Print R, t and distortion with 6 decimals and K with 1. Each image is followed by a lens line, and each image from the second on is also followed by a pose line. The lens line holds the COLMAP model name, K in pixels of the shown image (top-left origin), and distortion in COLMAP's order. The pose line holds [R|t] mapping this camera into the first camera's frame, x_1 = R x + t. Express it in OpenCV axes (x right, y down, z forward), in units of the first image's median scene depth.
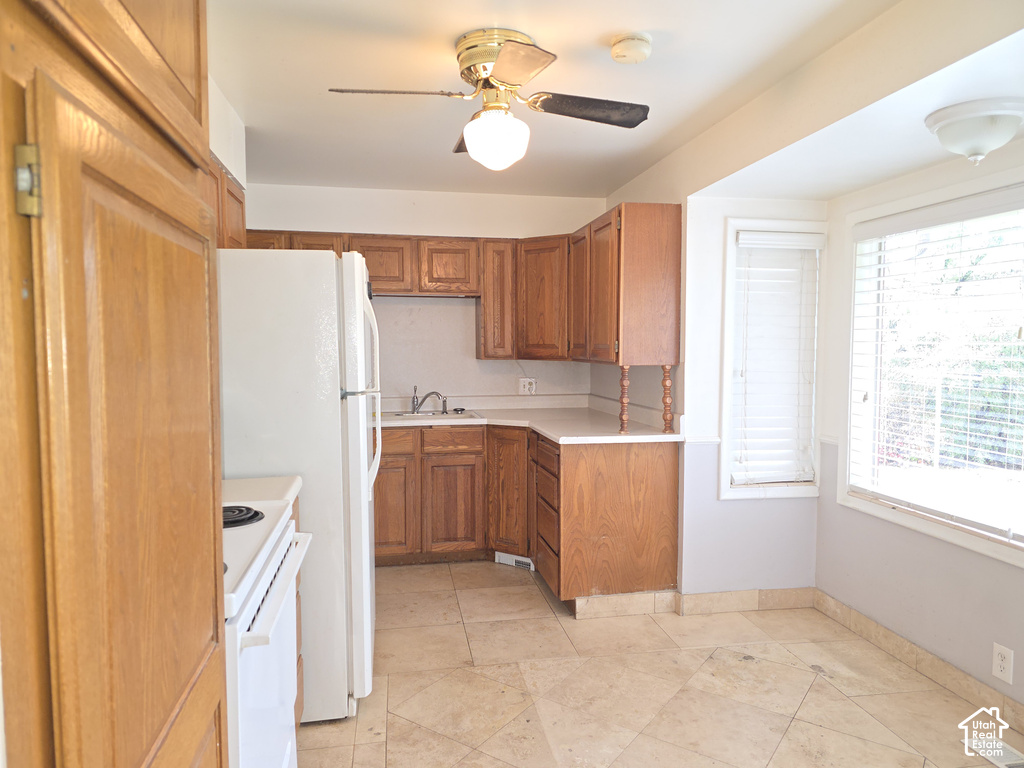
lens RADIAL K [[675.9, 0, 512.0], [0, 675.9, 384.0], [0, 0, 1]] dist [0.077869, -0.074693]
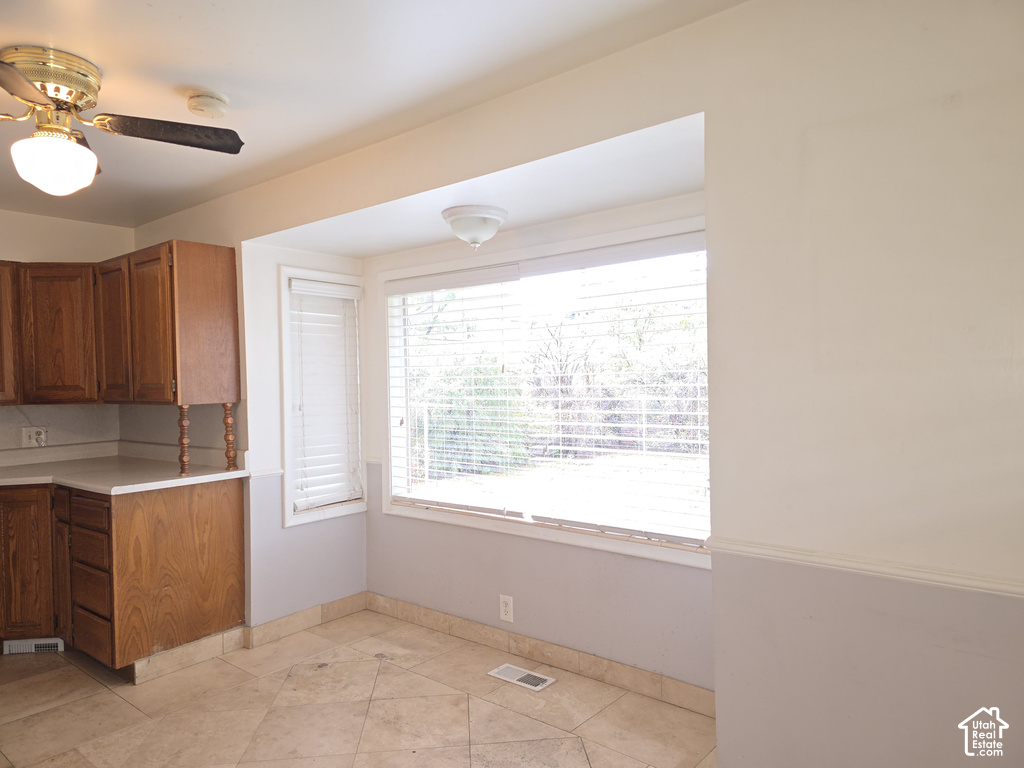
lens RADIAL K [[675.9, 0, 512.0], [0, 675.9, 384.0], [0, 0, 1]] dist [0.077869, -0.074693]
pose [[0.766407, -0.024017, 0.641906, -0.101914], [0.059585, 0.997650, -0.033814, 0.003793], [-0.639586, 0.064163, 0.766037, -0.055699]]
